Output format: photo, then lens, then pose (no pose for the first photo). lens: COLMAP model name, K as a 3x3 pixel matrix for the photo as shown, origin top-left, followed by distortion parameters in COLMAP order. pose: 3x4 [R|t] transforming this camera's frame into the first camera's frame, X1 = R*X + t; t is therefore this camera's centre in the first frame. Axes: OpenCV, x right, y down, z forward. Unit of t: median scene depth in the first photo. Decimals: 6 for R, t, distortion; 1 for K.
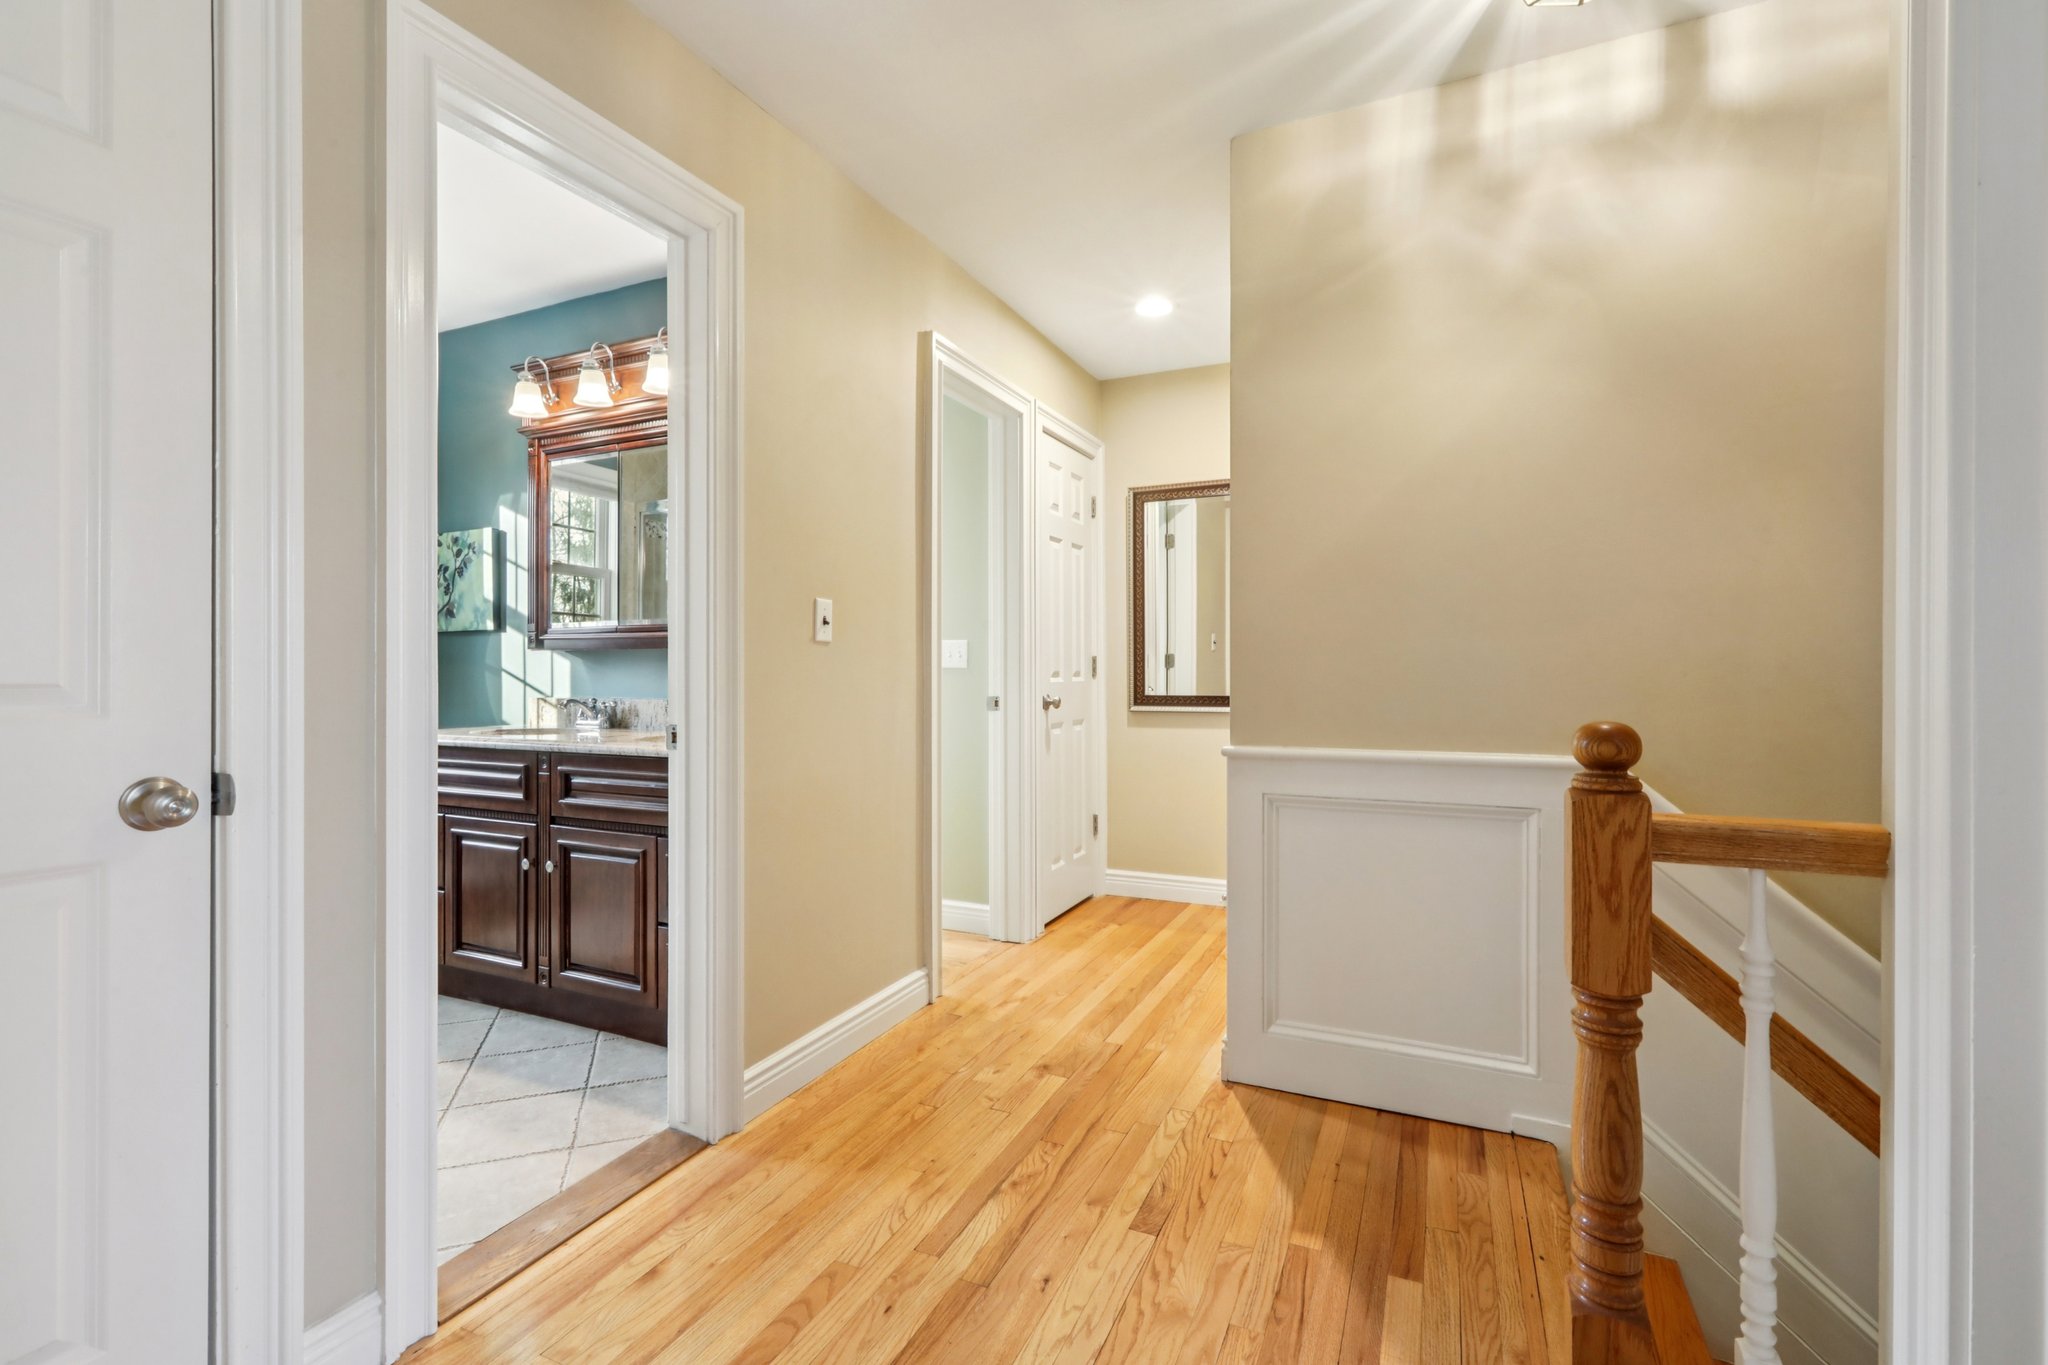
lens RADIAL K [[926.5, 0, 1028.1], [0, 926.5, 672.9], [0, 0, 1]] dist [-0.000127, 0.000773]
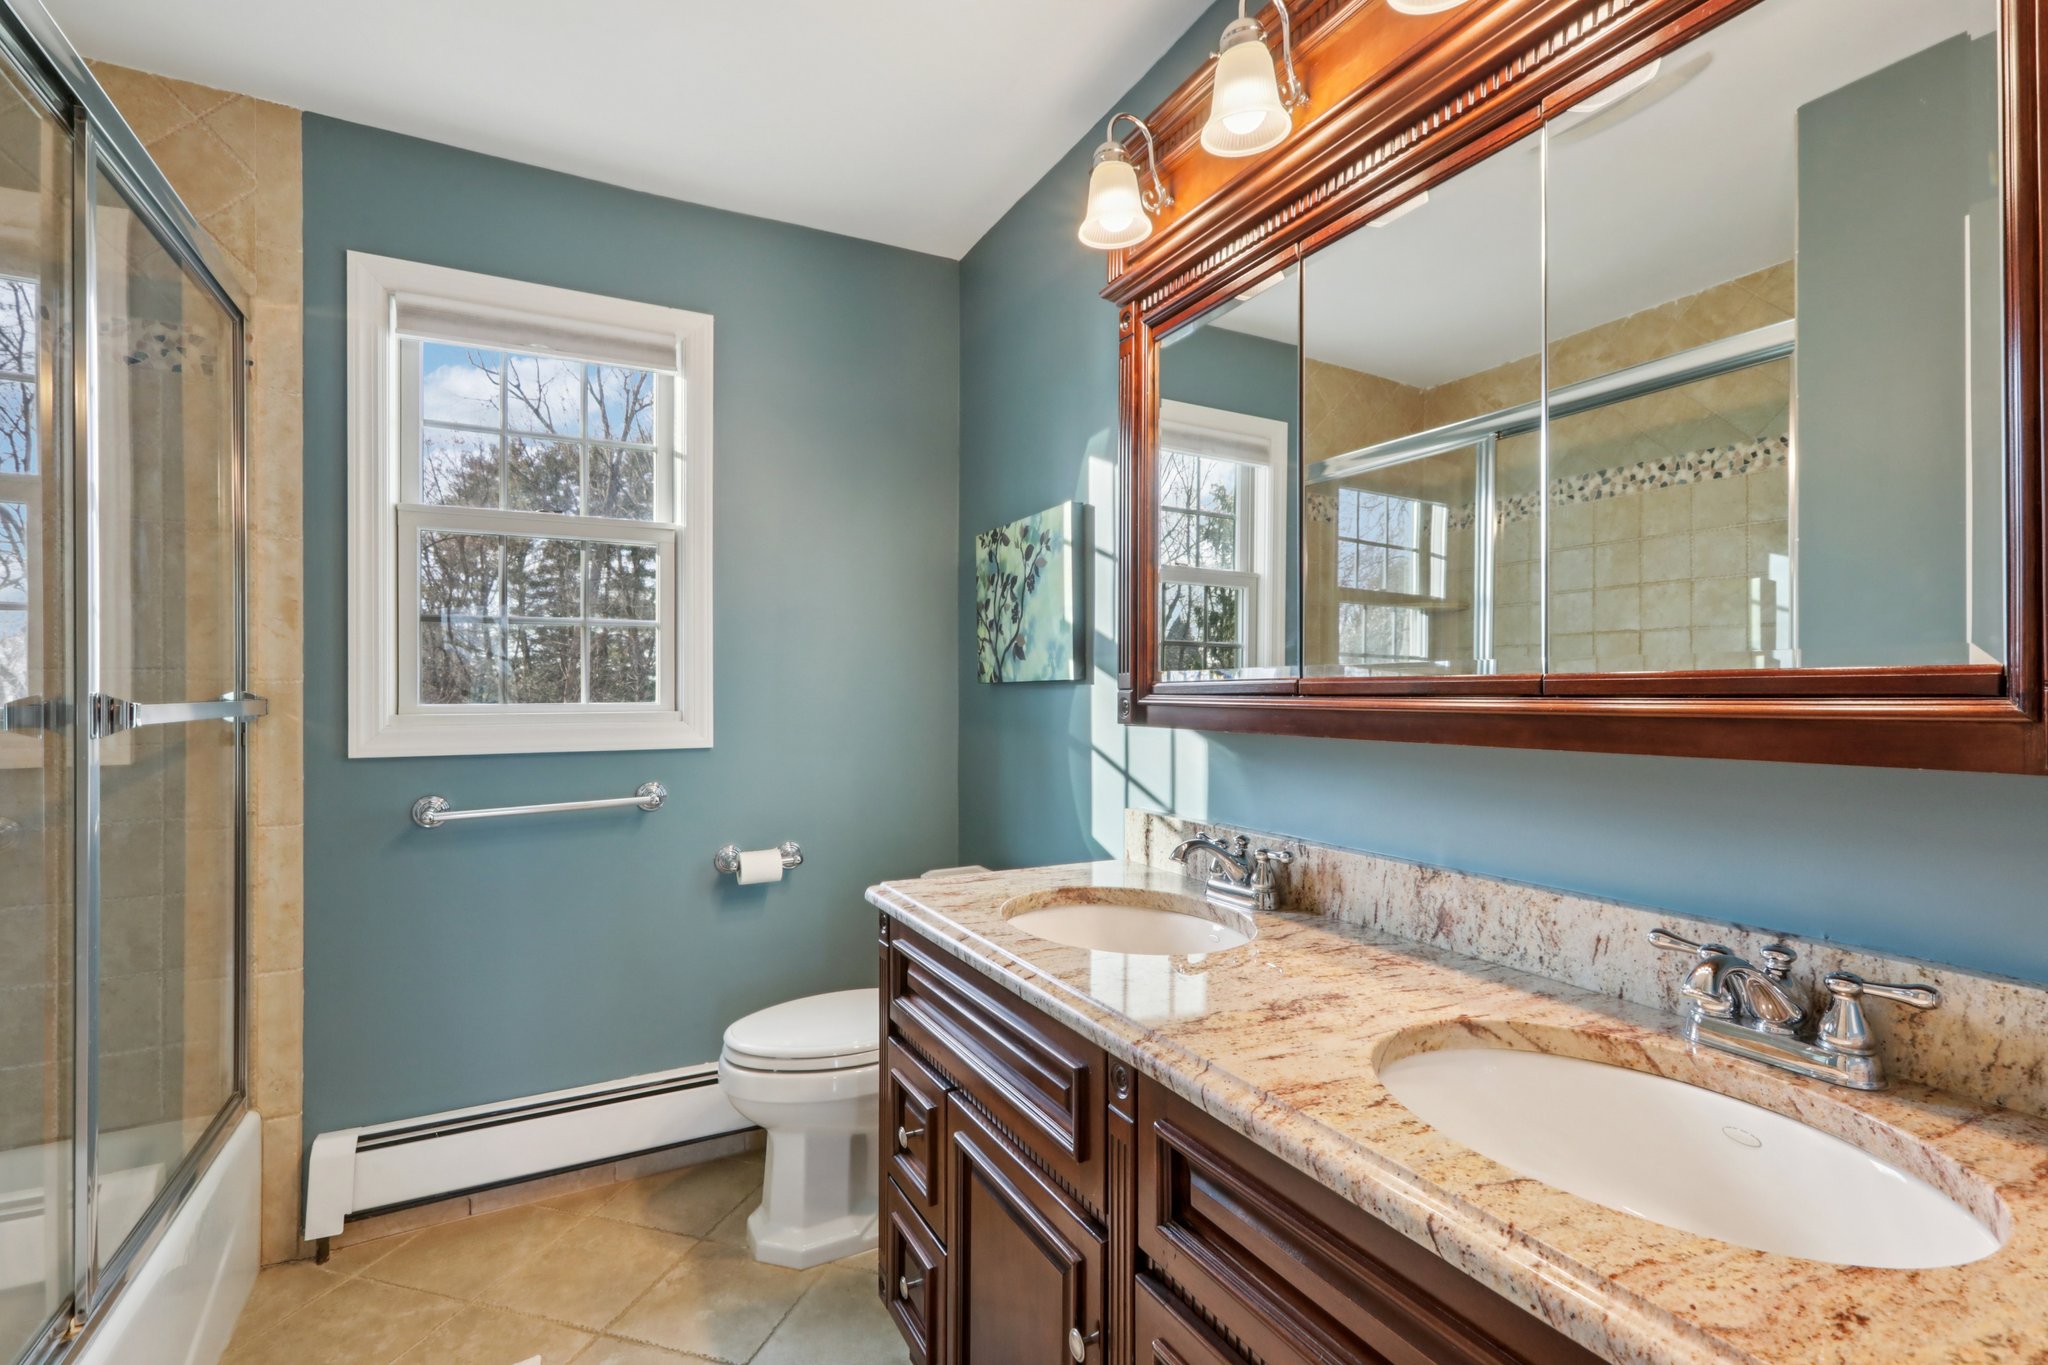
lens RADIAL K [[926.5, 0, 1028.1], [0, 926.5, 672.9], [0, 0, 1]] dist [-0.000127, 0.000773]
pose [[0.796839, -0.007906, -0.604140, -0.272914], [-0.003881, 0.999827, -0.018202, -0.043373], [0.604180, 0.016848, 0.796670, 0.564193]]
